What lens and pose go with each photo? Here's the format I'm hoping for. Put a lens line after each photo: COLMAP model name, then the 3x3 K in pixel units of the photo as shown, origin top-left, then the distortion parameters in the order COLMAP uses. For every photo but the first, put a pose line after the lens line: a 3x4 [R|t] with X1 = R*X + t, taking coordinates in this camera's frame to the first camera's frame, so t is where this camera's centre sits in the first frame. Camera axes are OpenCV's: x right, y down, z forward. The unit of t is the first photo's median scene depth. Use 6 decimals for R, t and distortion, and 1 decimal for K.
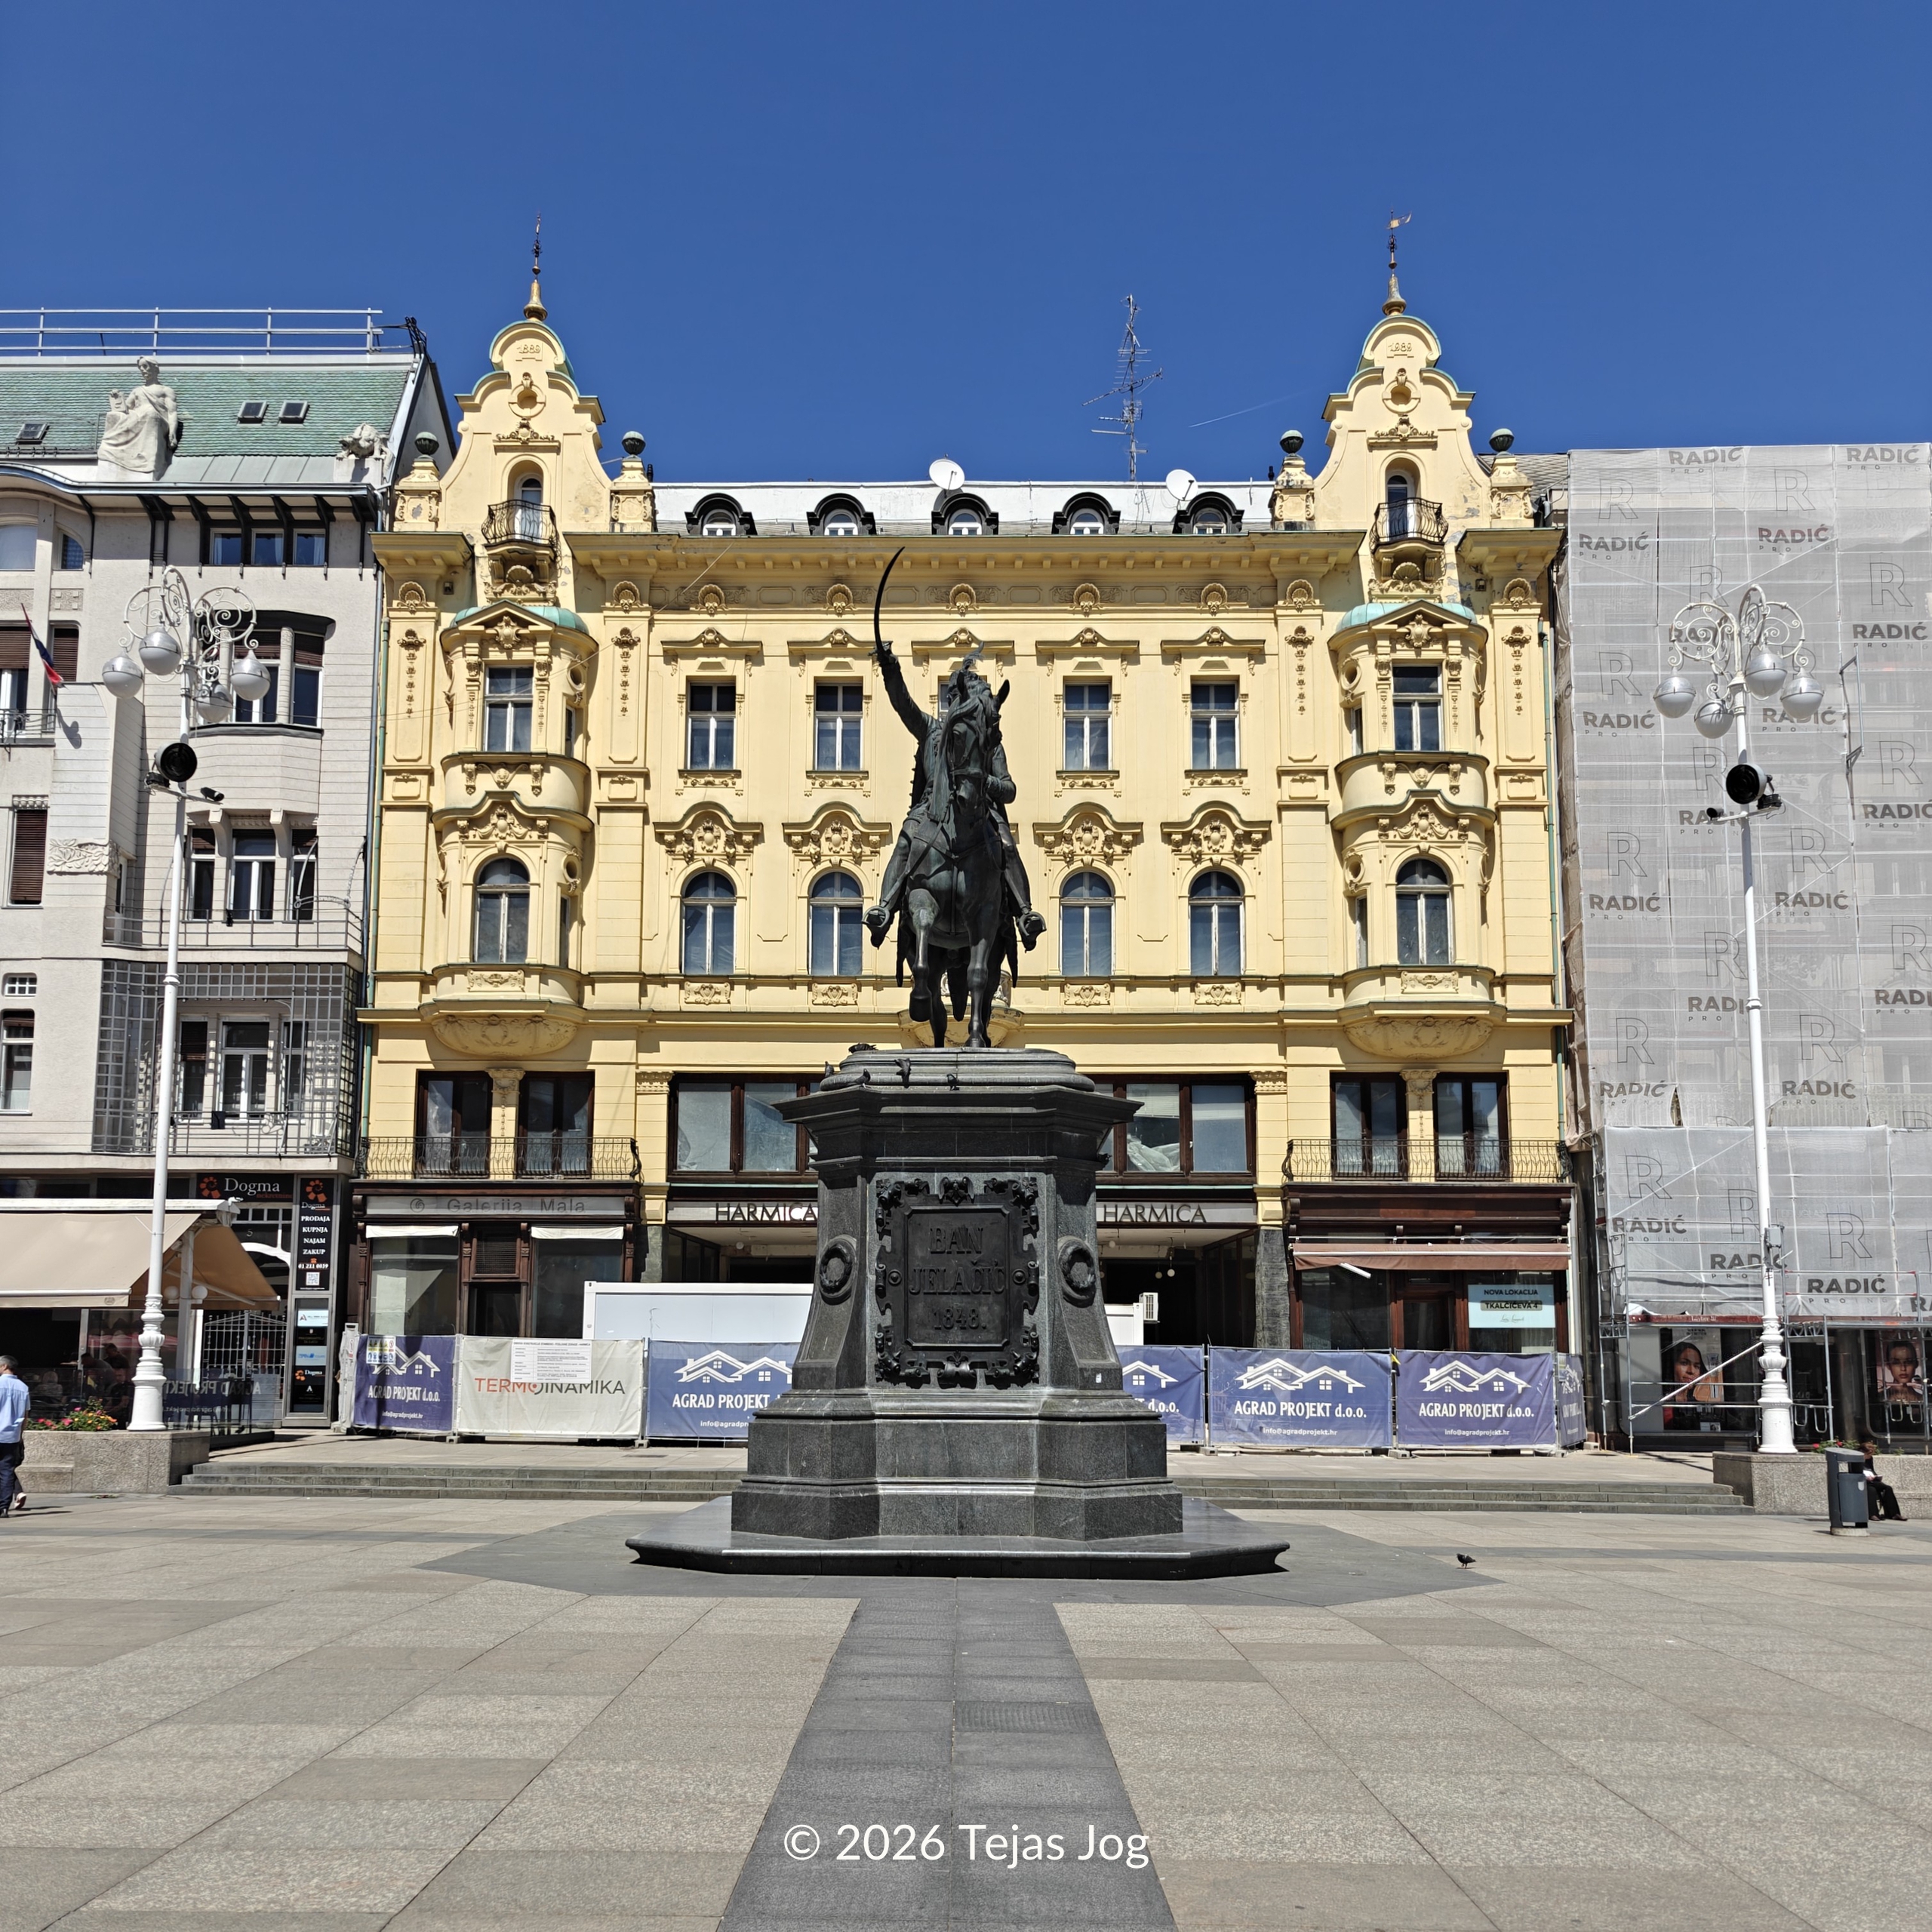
lens RADIAL K [[1782.2, 0, 965.2], [0, 1782.2, 1195.0], [0, 0, 1]] dist [0.011844, 0.030763]
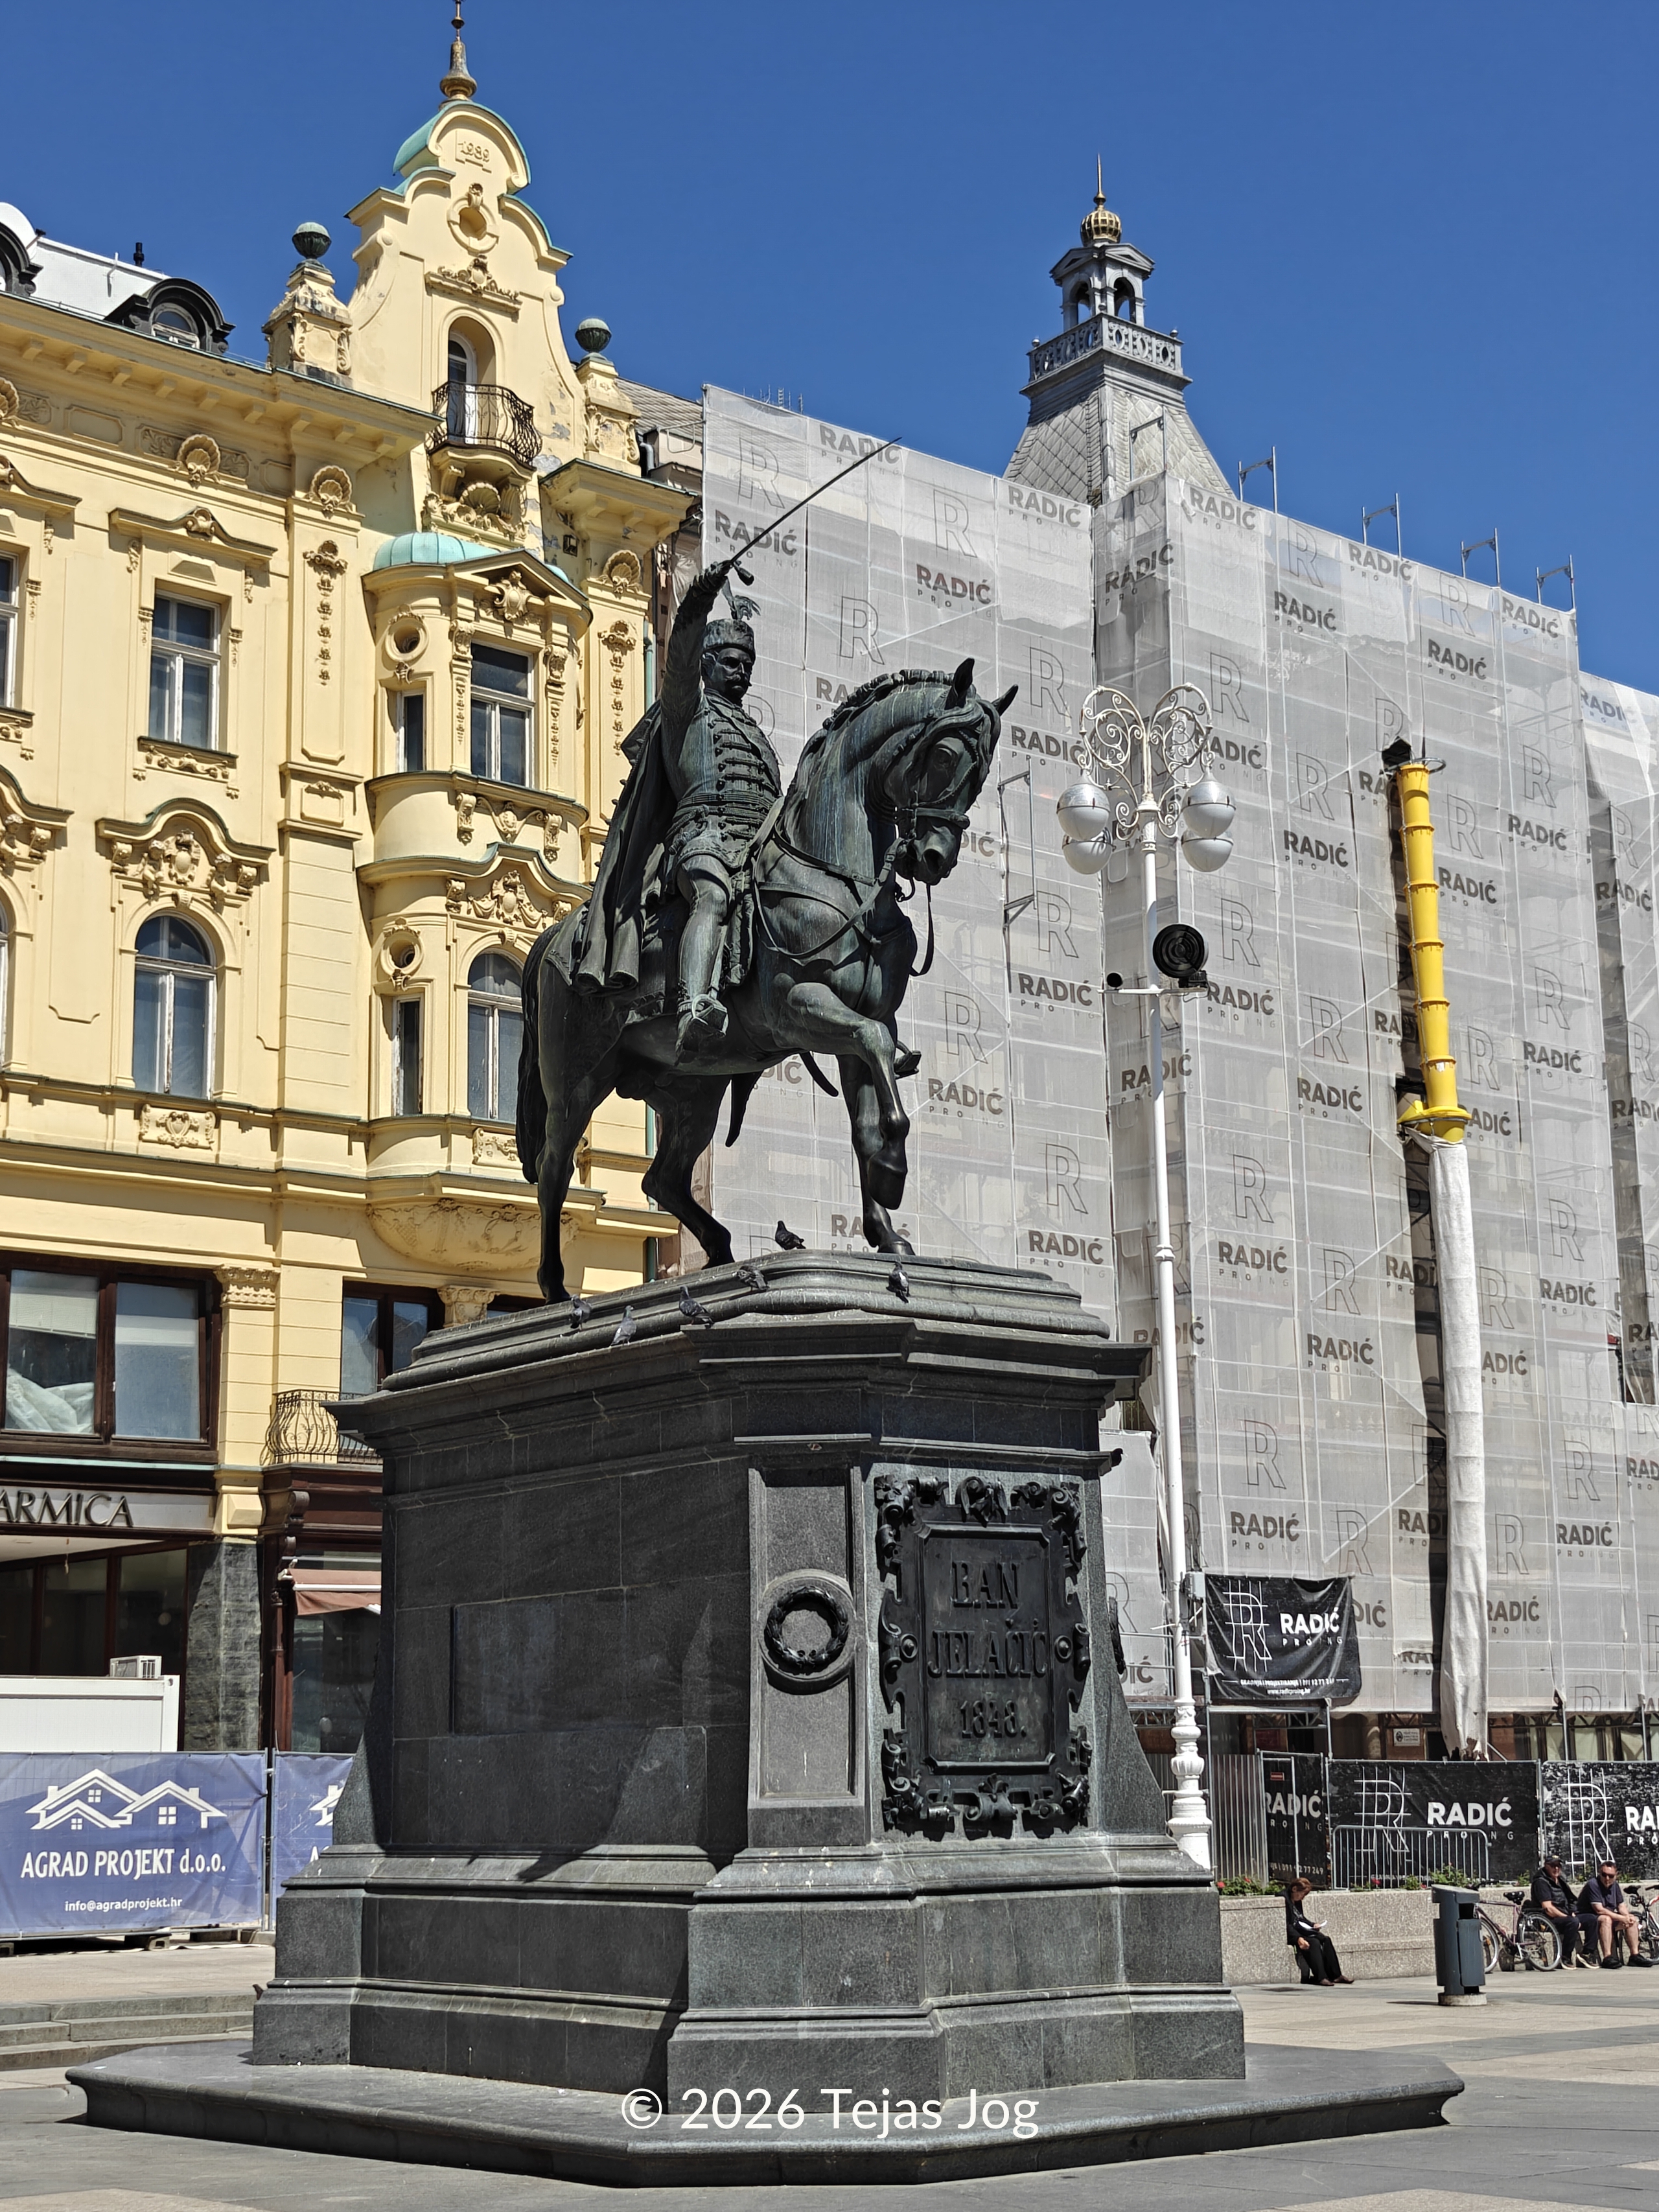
lens RADIAL K [[3066.9, 0, 779.8], [0, 3066.9, 1163.6], [0, 0, 1]] dist [0.205498, -0.990862]
pose [[0.776554, 0.107100, 0.620882, -0.325931], [-0.046369, 0.992489, -0.113206, 0.002413], [-0.628343, 0.059121, 0.775687, 0.104960]]
